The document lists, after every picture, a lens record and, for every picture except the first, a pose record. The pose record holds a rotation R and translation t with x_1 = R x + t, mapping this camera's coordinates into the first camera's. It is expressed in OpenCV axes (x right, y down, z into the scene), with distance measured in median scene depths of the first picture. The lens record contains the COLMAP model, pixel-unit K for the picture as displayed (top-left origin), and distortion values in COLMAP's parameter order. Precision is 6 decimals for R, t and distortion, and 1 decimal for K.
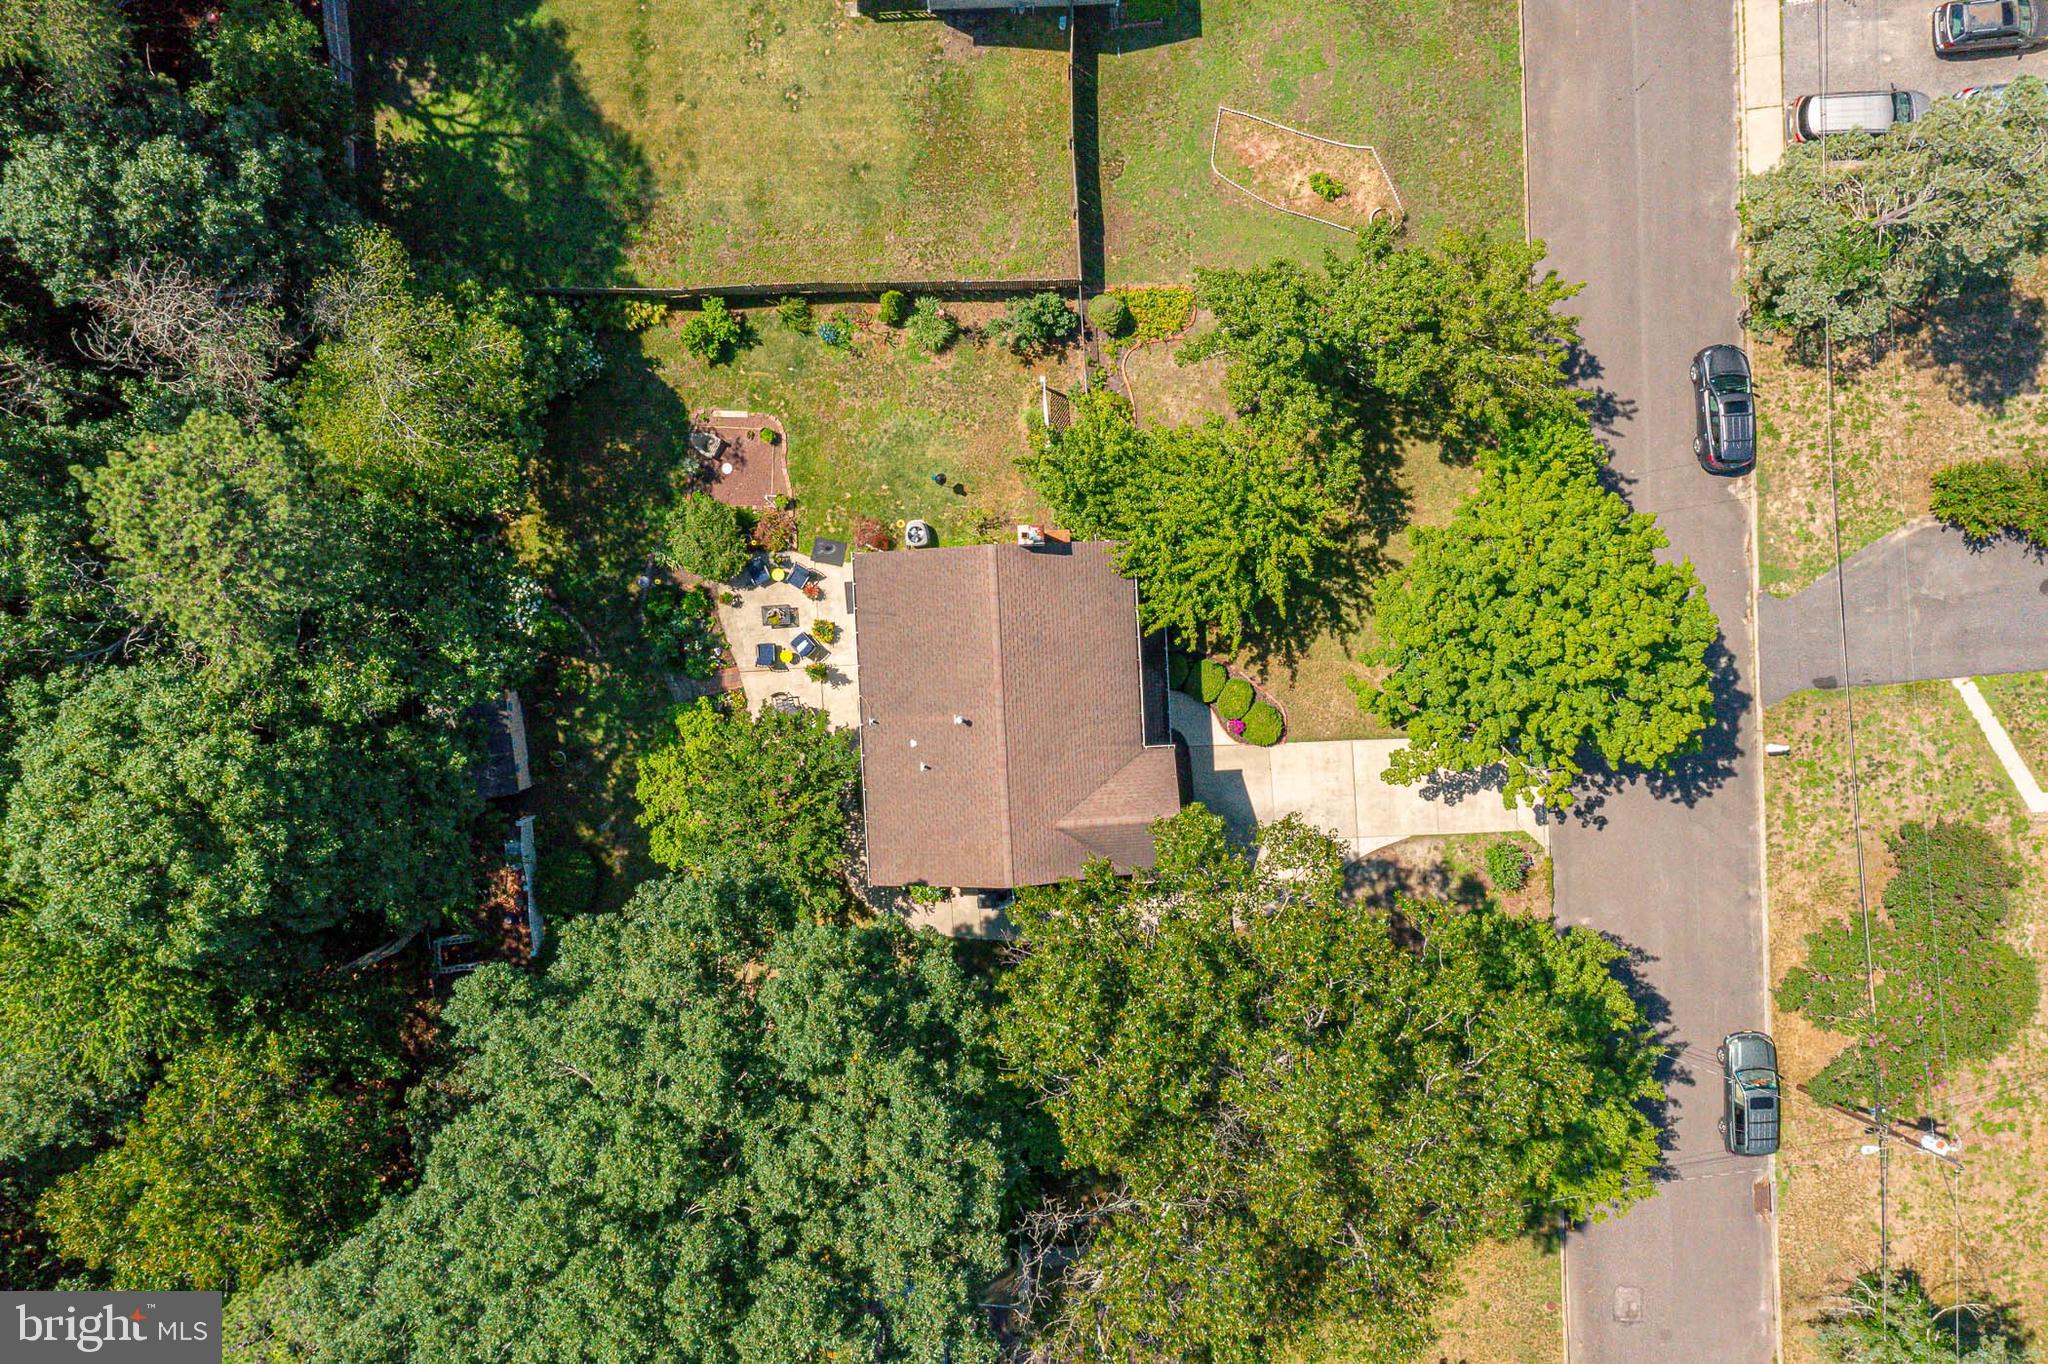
lens RADIAL K [[1744.9, 0, 1089.6], [0, 1744.9, 677.8], [0, 0, 1]] dist [0.003695, -0.014260]
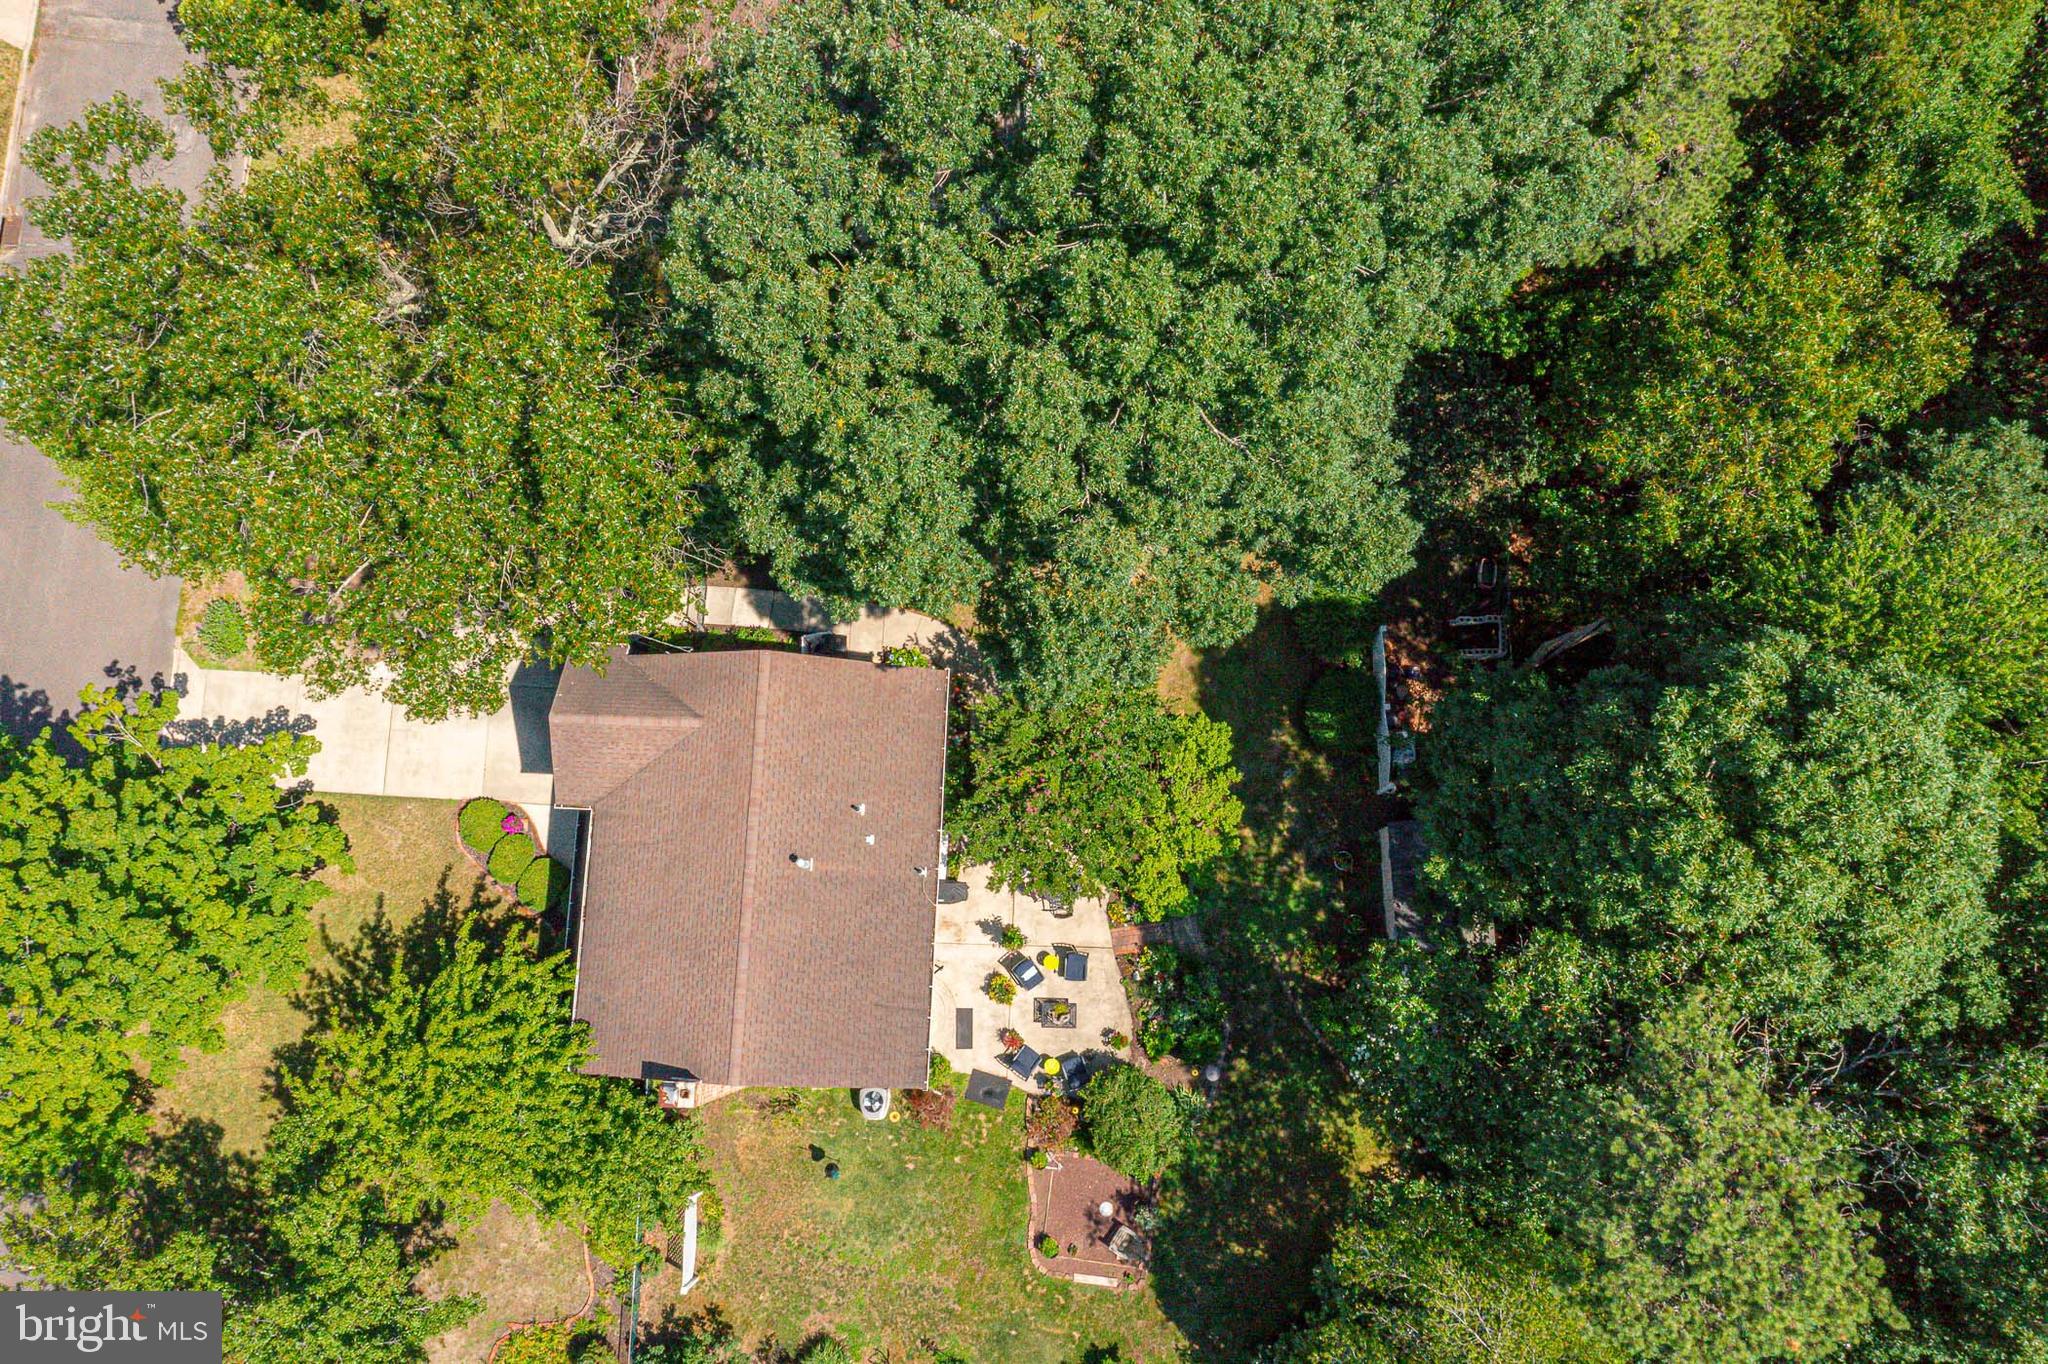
lens RADIAL K [[1667.3, 0, 981.7], [0, 1667.3, 639.8], [0, 0, 1]] dist [-0.020878, -0.007717]
pose [[-0.995773, -0.082543, 0.040273, -0.175654], [0.087754, -0.984475, 0.152016, 0.015948], [0.027100, 0.154908, 0.987557, 0.233567]]
